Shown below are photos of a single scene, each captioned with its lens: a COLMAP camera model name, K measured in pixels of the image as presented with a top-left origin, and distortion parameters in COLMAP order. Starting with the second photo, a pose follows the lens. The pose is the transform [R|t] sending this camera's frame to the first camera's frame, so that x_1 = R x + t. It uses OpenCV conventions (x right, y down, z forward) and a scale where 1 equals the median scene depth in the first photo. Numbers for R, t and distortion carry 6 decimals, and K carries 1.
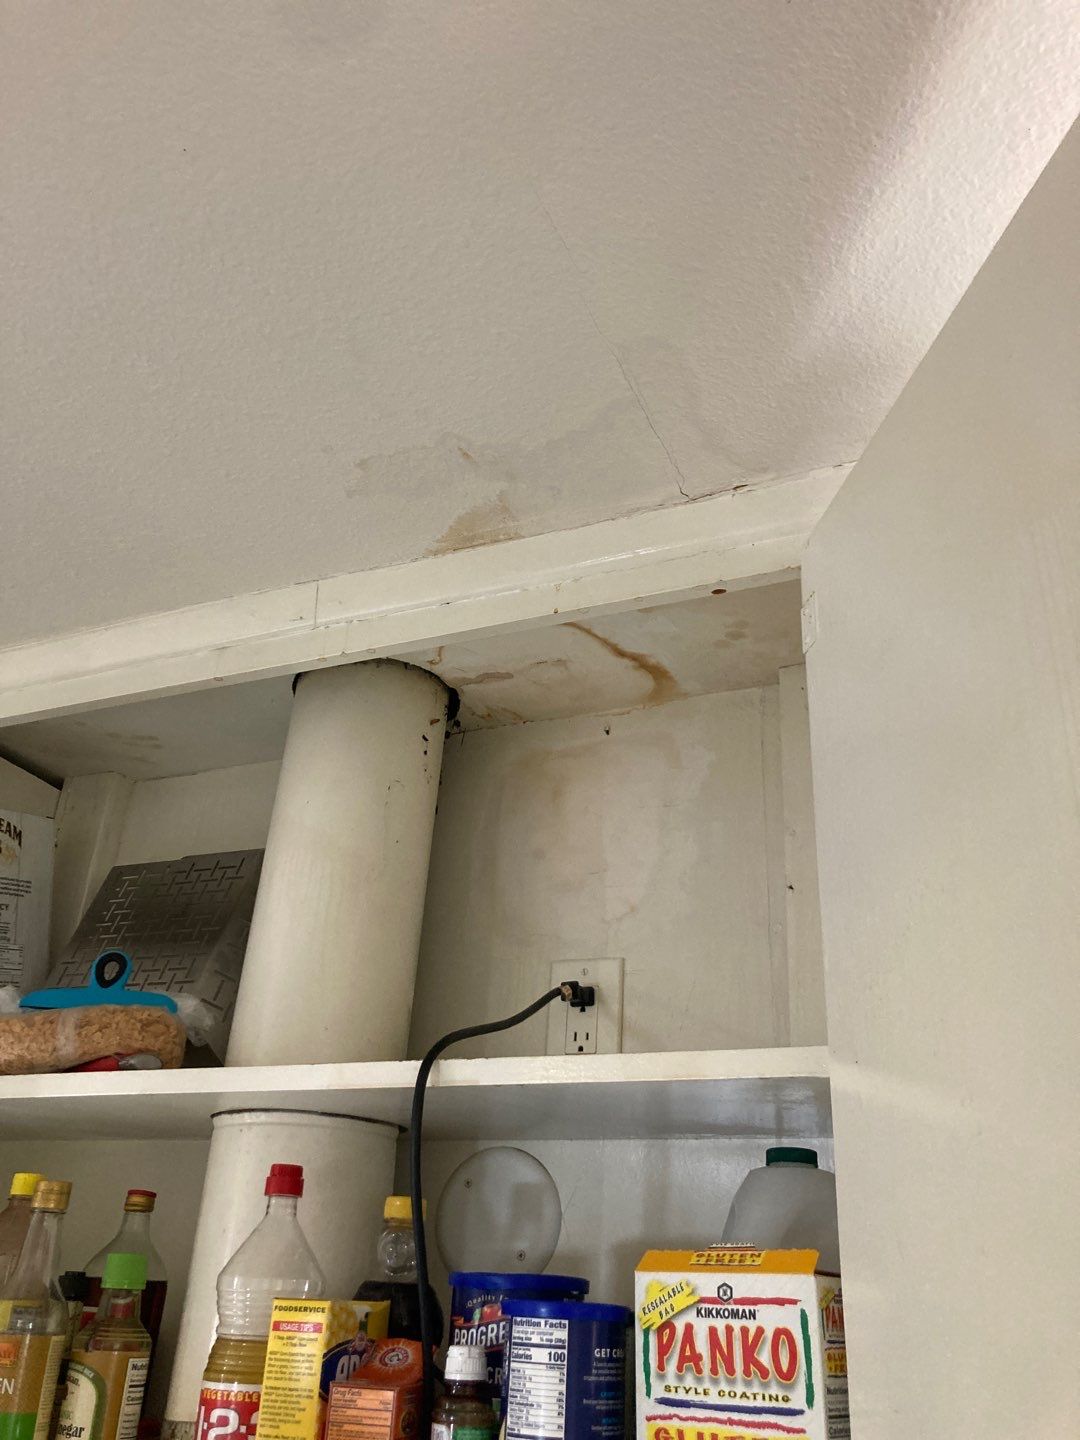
lens RADIAL K [[1172.2, 0, 545.2], [0, 1172.2, 721.5], [0, 0, 1]] dist [0.007005, -0.001306]
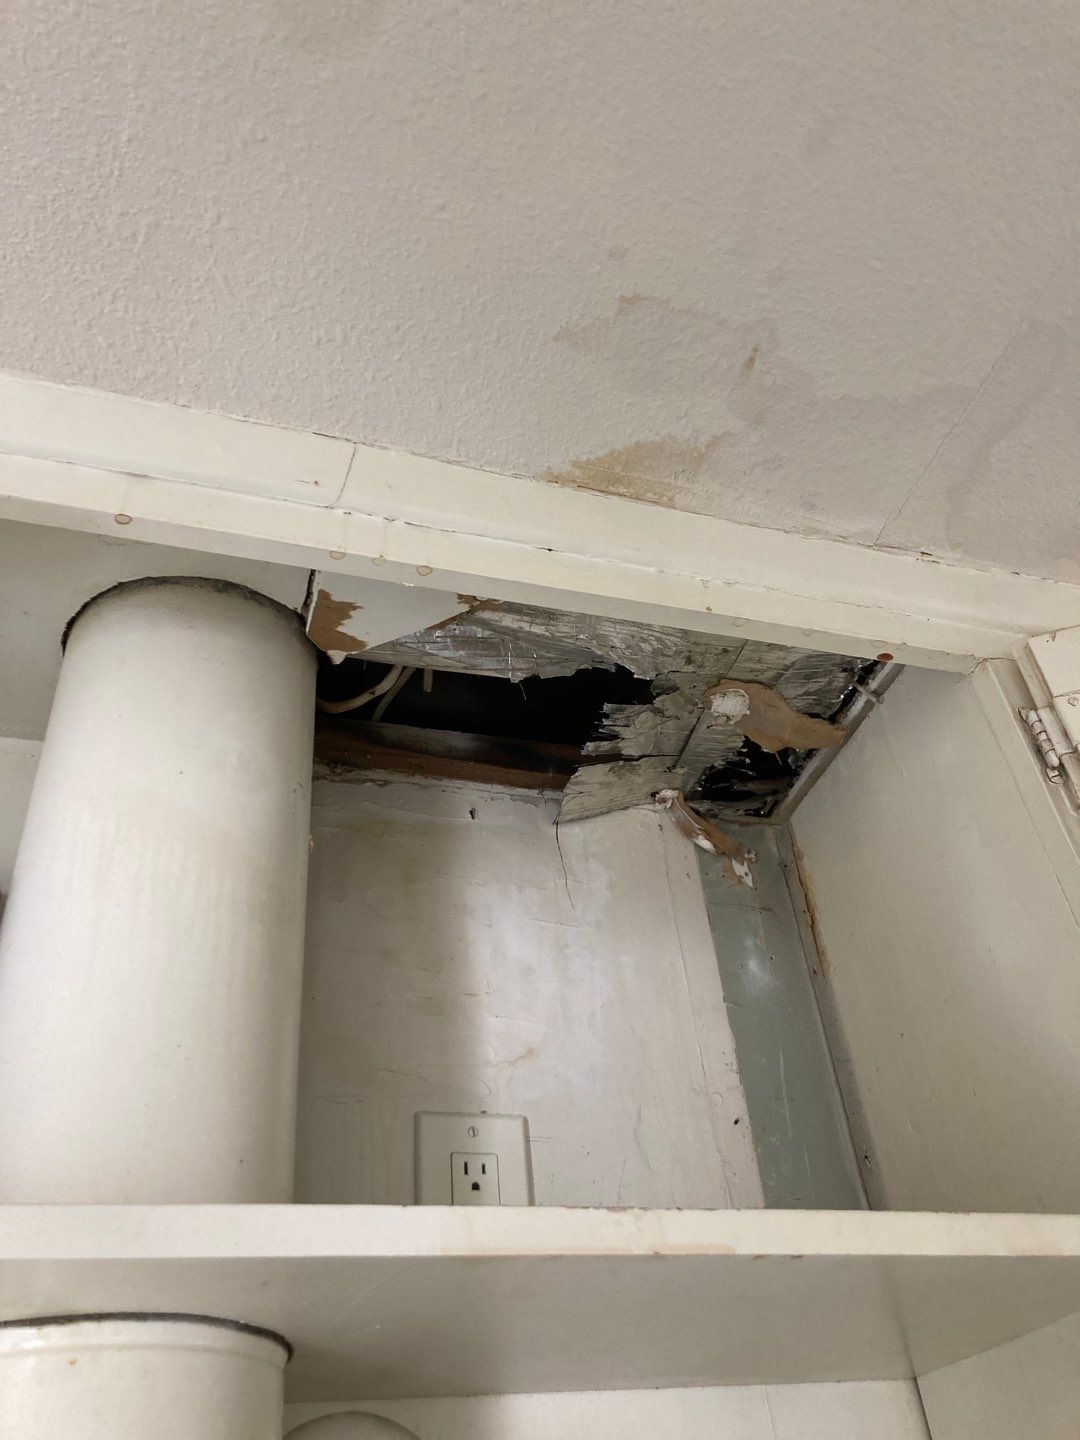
lens RADIAL K [[1188.6, 0, 540.0], [0, 1188.6, 720.0], [0, 0, 1]] dist [0.002123, 0.001057]
pose [[0.743528, 0.326125, 0.583788, -0.507797], [-0.184817, 0.939228, -0.289298, 0.218856], [-0.642658, 0.107208, 0.758616, 0.508643]]
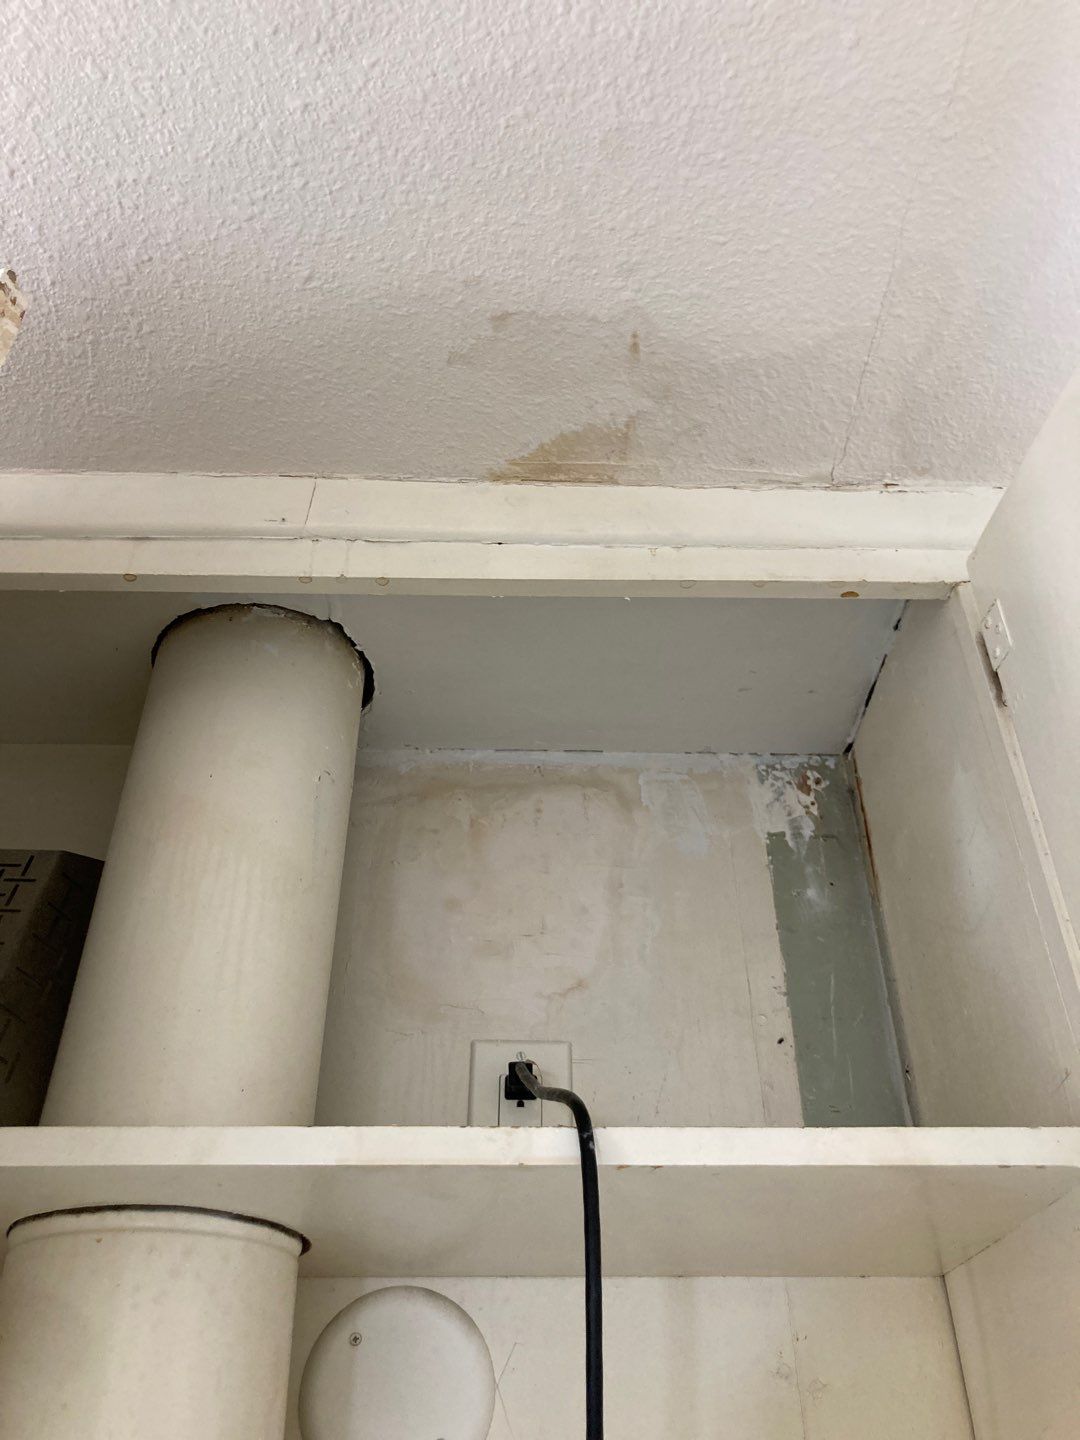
lens RADIAL K [[1183.7, 0, 538.2], [0, 1183.7, 718.1], [0, 0, 1]] dist [-0.000558, 0.010594]
pose [[0.906241, 0.202681, 0.371009, -0.354184], [-0.145222, 0.973428, -0.177056, 0.159782], [-0.397036, 0.106577, 0.911594, 0.305403]]
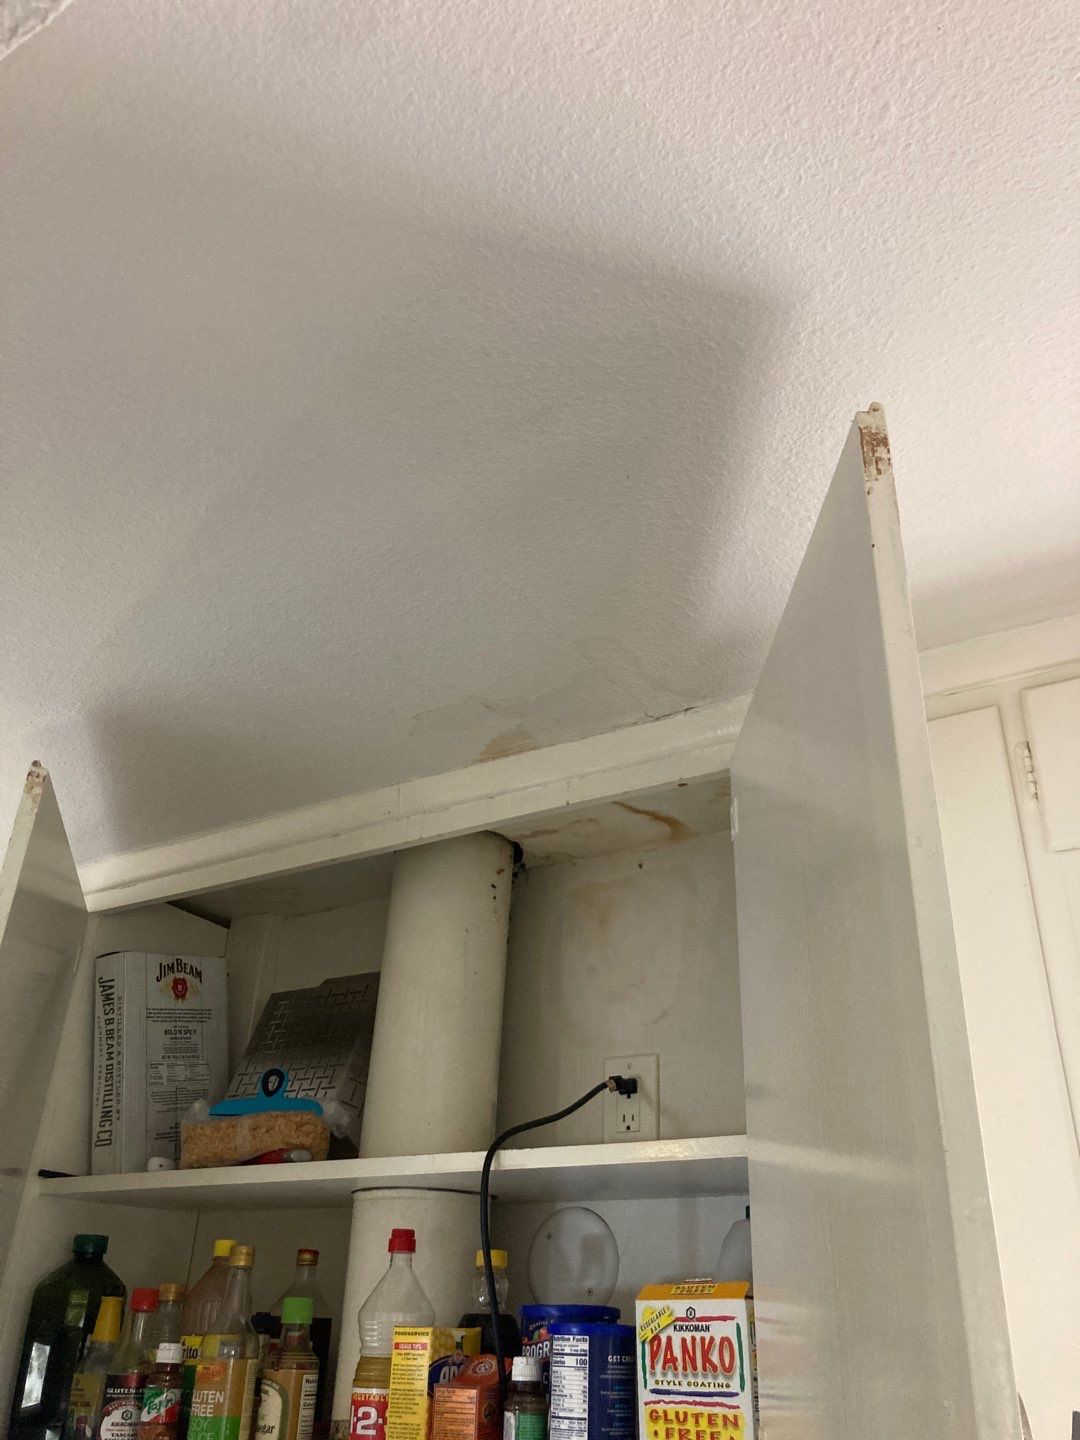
lens RADIAL K [[1172.2, 0, 545.2], [0, 1172.2, 721.5], [0, 0, 1]] dist [0.007005, -0.001306]
pose [[0.988086, -0.088033, -0.126236, 0.164564], [0.084325, 0.995843, -0.034430, -0.147109], [0.128743, 0.023375, 0.991403, -0.341147]]
